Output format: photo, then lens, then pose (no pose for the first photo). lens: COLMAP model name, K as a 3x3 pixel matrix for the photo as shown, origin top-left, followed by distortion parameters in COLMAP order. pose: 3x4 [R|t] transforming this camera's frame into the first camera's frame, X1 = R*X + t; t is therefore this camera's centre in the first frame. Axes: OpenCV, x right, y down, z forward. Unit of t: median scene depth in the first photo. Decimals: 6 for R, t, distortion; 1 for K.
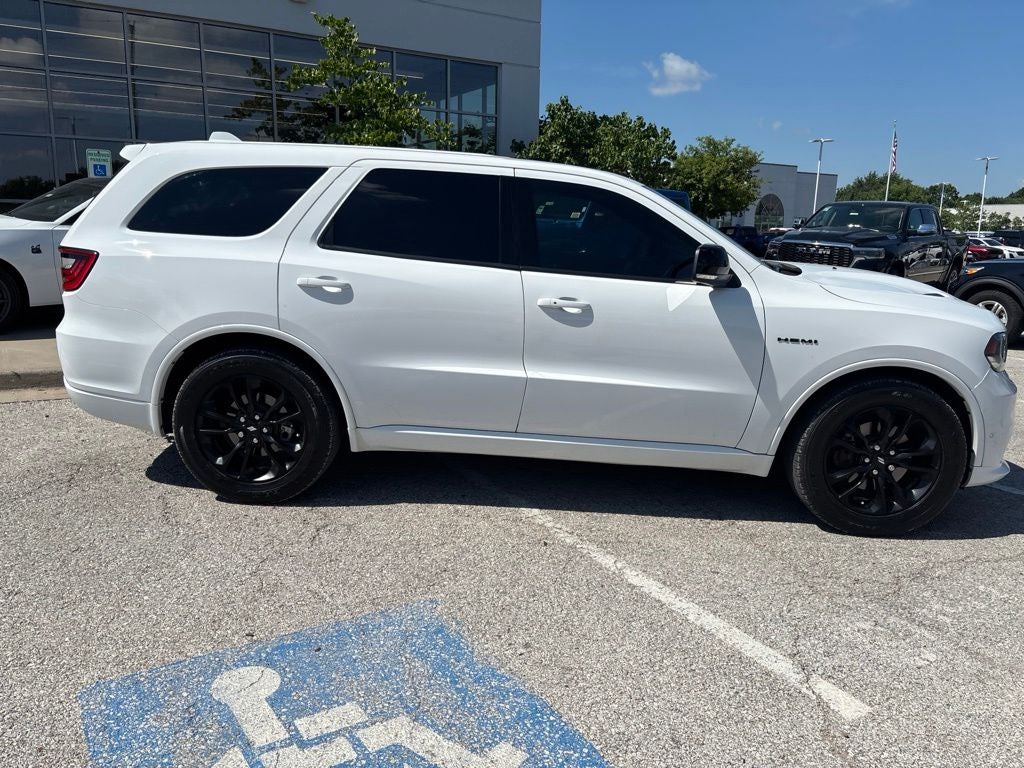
lens RADIAL K [[777.1, 0, 510.0], [0, 777.1, 368.1], [0, 0, 1]] dist [0.046518, -0.058119]
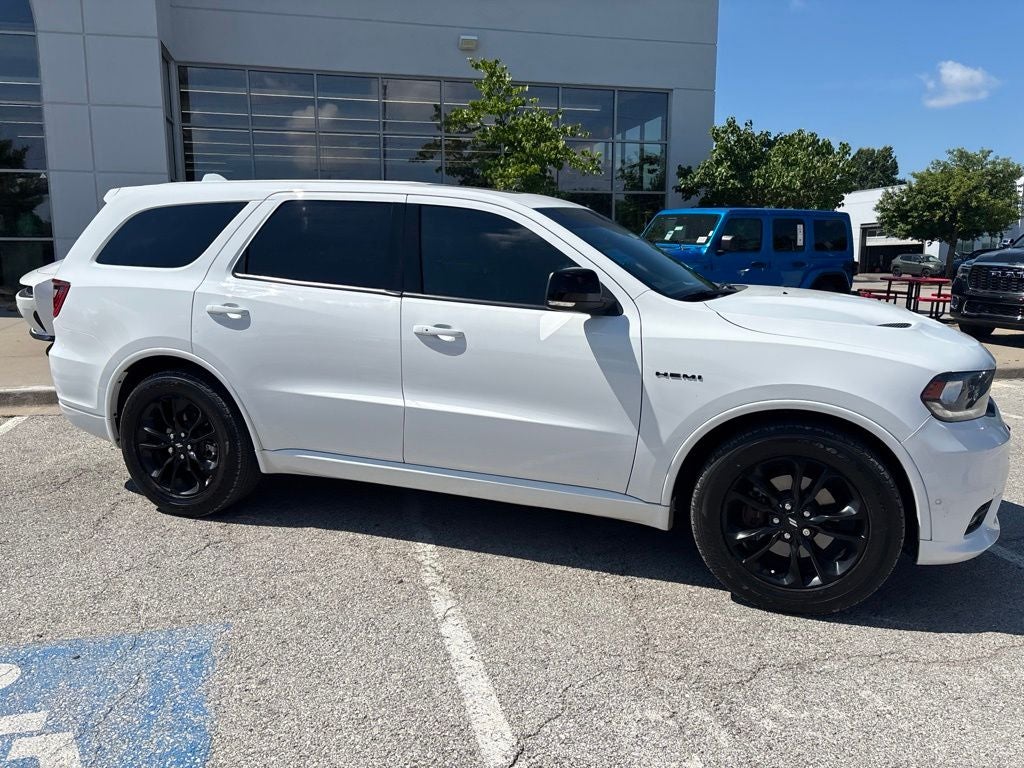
lens RADIAL K [[779.3, 0, 510.4], [0, 779.3, 360.1], [0, 0, 1]] dist [0.042404, -0.045834]
pose [[0.954418, 0.019530, -0.297833, 0.427253], [-0.034077, 0.998462, -0.043729, -0.007591], [0.296520, 0.051885, 0.953616, 0.103424]]
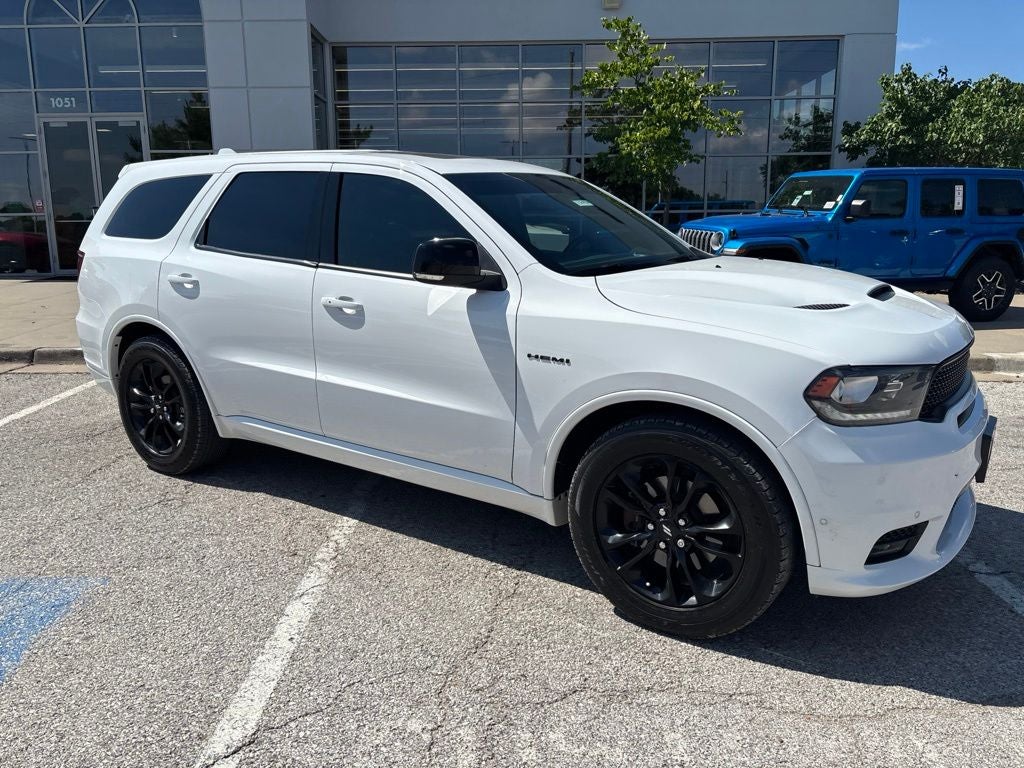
lens RADIAL K [[779.3, 0, 510.4], [0, 779.3, 360.1], [0, 0, 1]] dist [0.042404, -0.045834]
pose [[0.848580, 0.063110, -0.525290, 0.714529], [-0.069738, 0.997539, 0.007188, -0.034766], [0.524451, 0.030533, 0.850893, 0.295093]]
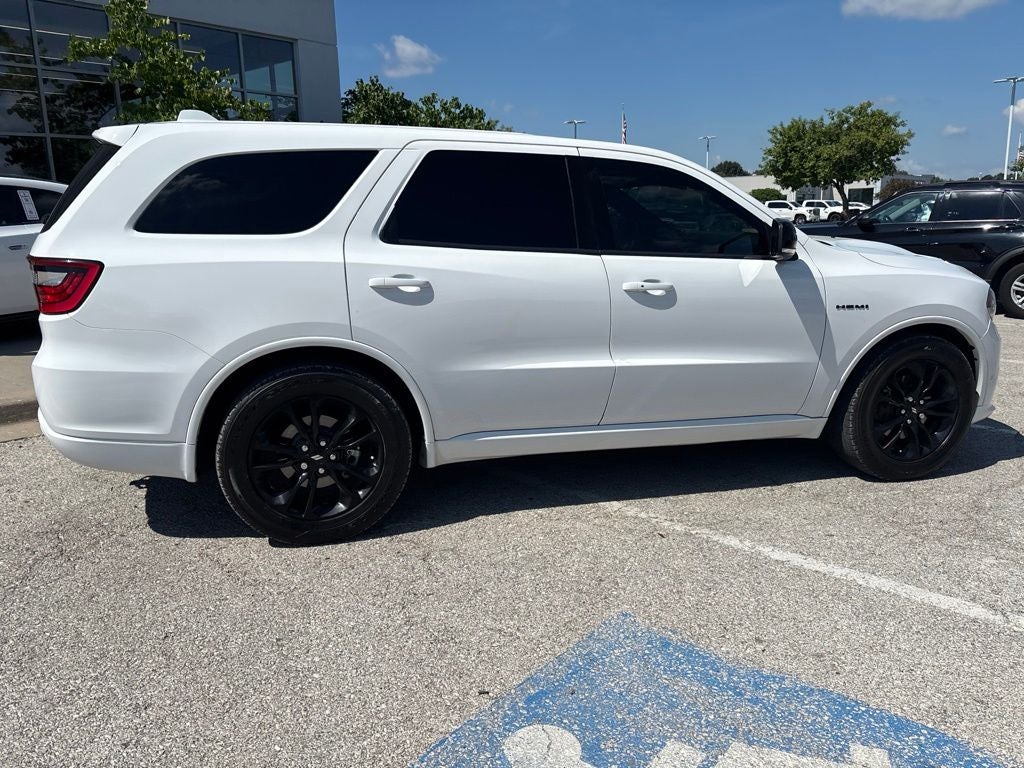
lens RADIAL K [[779.3, 0, 510.4], [0, 779.3, 360.1], [0, 0, 1]] dist [0.042404, -0.045834]
pose [[0.950266, -0.095405, 0.296467, -0.376112], [0.092219, 0.995431, 0.024746, -0.030527], [-0.297473, 0.003825, 0.954723, 0.117661]]
